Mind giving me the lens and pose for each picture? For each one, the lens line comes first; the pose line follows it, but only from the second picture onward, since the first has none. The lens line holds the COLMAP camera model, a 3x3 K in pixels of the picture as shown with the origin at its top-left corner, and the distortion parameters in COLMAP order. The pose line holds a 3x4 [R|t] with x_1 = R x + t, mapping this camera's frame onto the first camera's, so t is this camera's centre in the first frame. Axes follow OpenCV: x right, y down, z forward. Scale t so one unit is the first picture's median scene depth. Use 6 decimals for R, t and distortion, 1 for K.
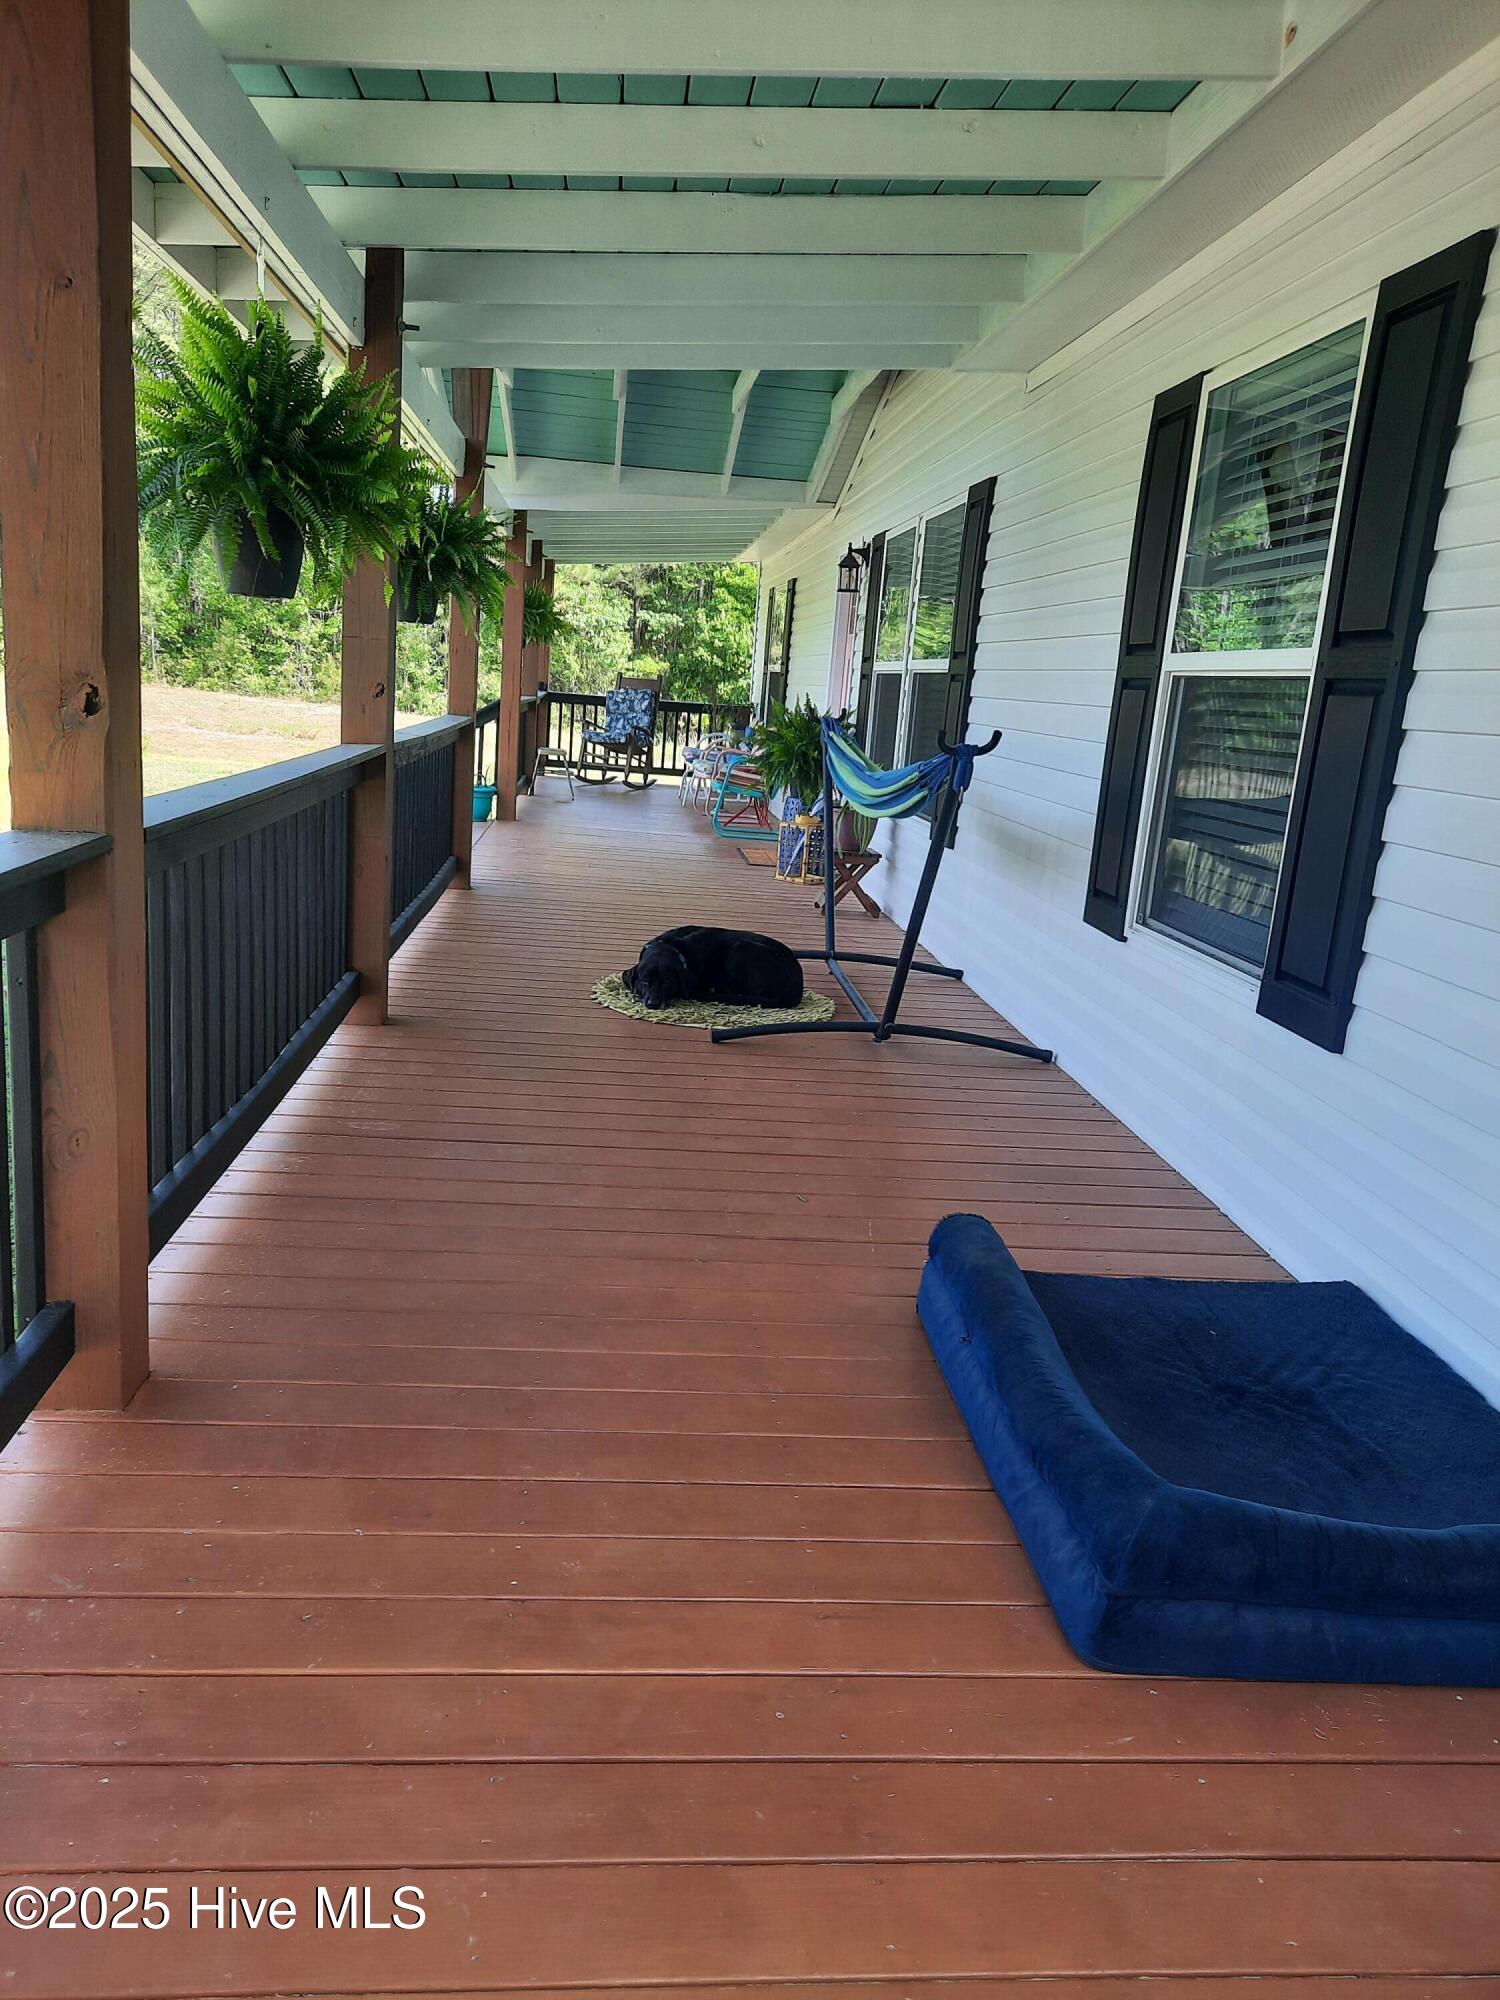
lens RADIAL K [[1466.4, 0, 745.0], [0, 1466.4, 999.4], [0, 0, 1]] dist [0.048838, -0.030325]
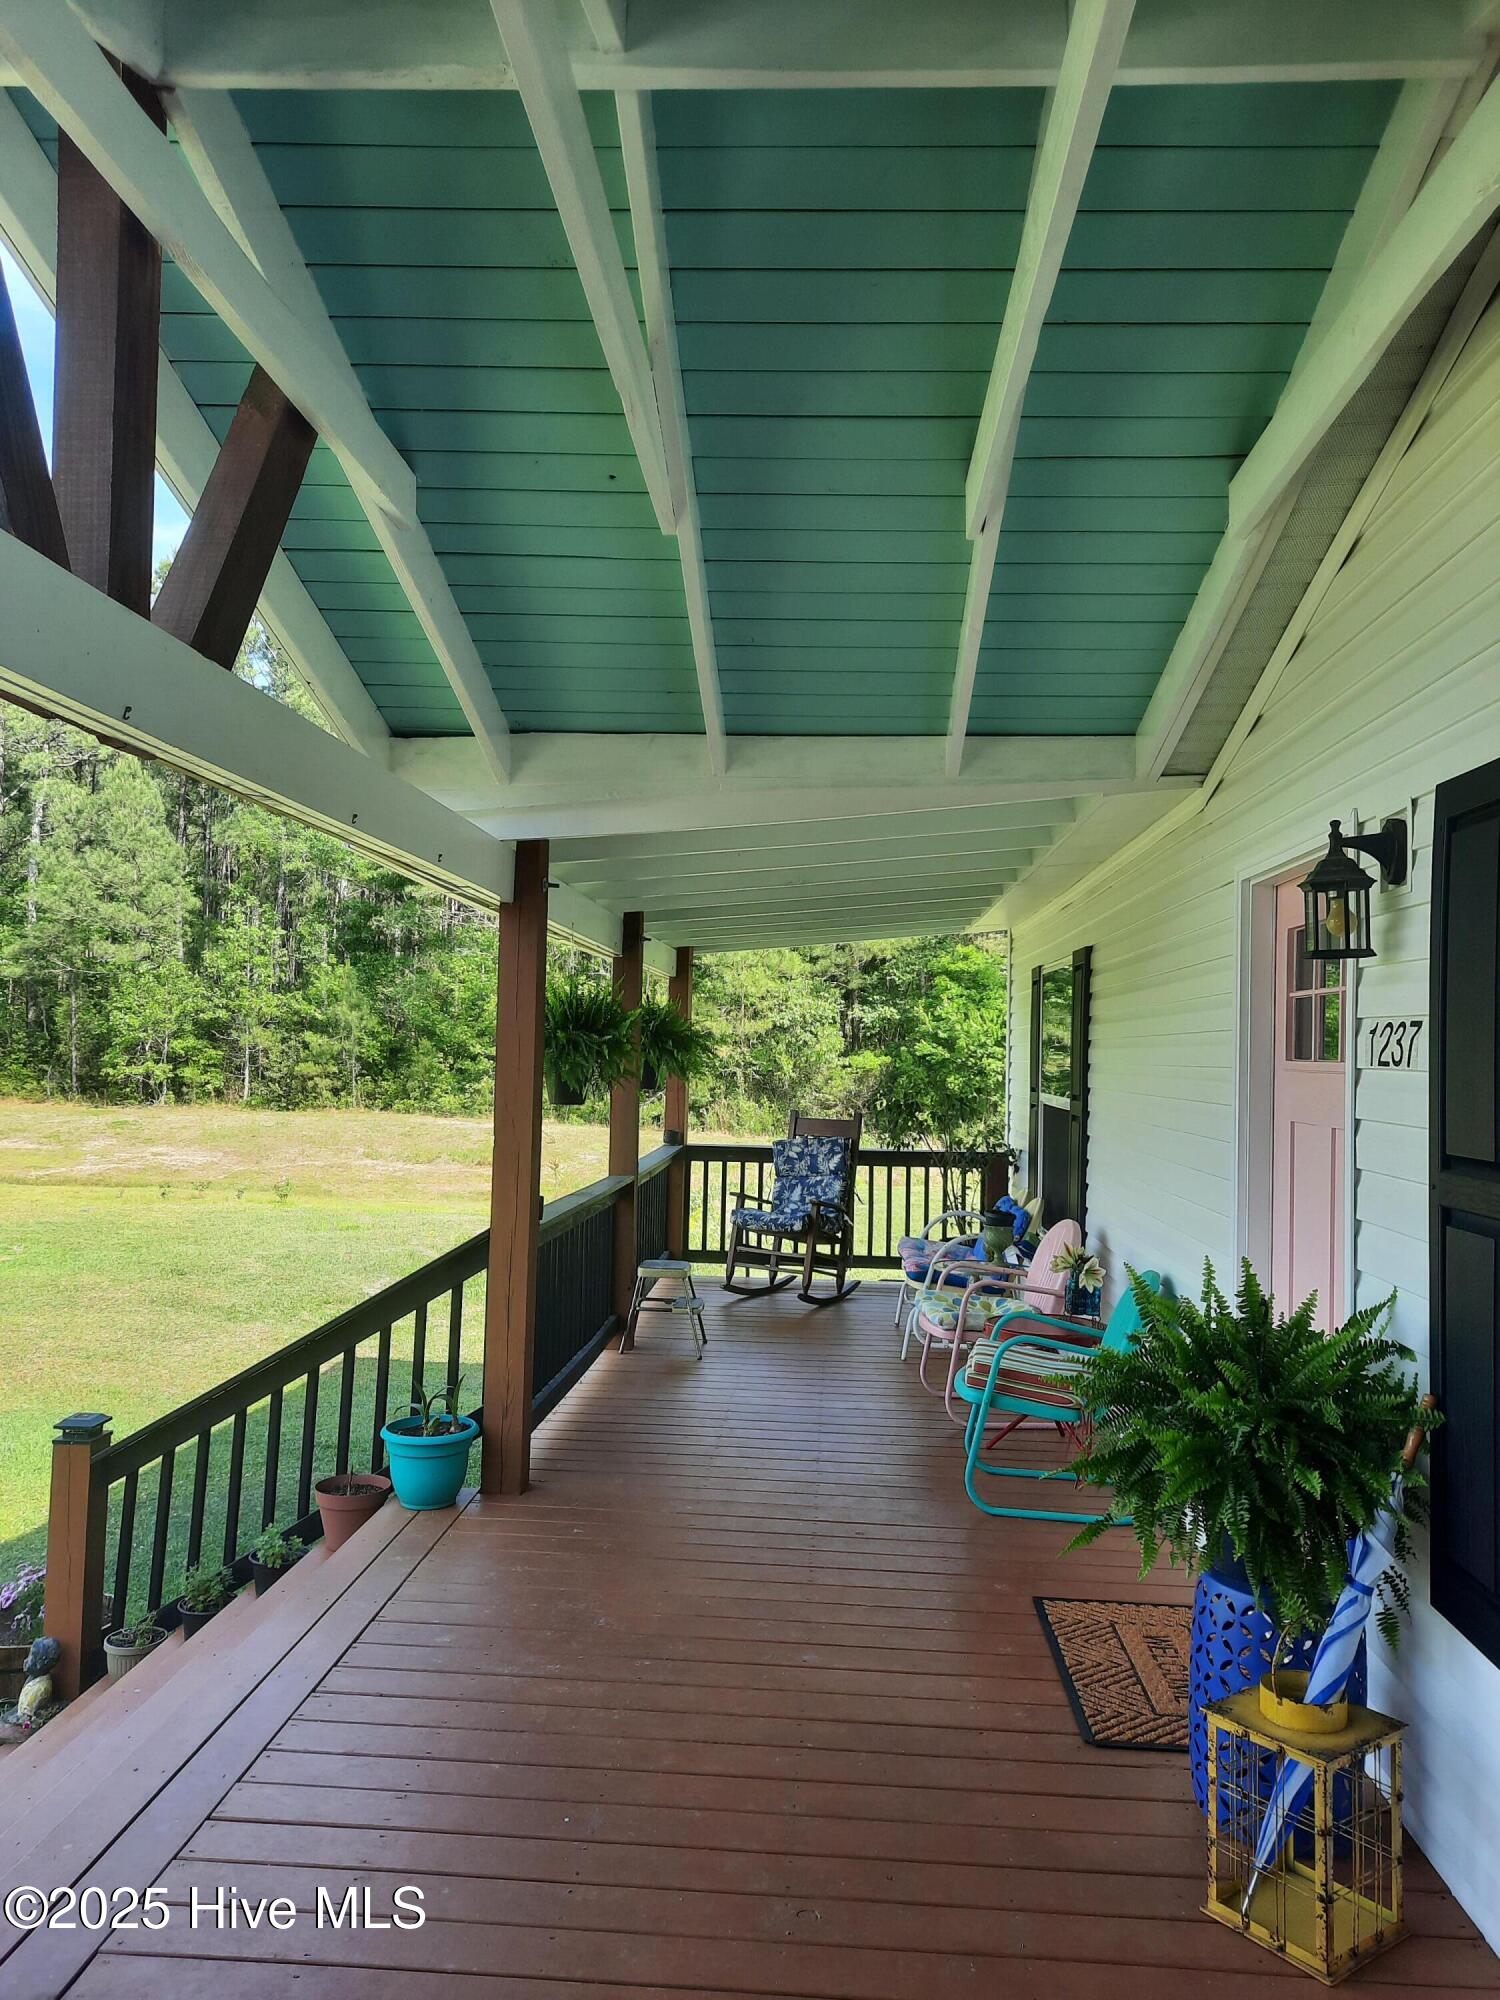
lens RADIAL K [[1466.4, 0, 752.3], [0, 1466.4, 1010.5], [0, 0, 1]] dist [0.048838, -0.030325]
pose [[0.987795, -0.056946, -0.144978, -0.004736], [0.019051, 0.967956, -0.250397, -0.055104], [0.154591, 0.244579, 0.957227, 0.198133]]
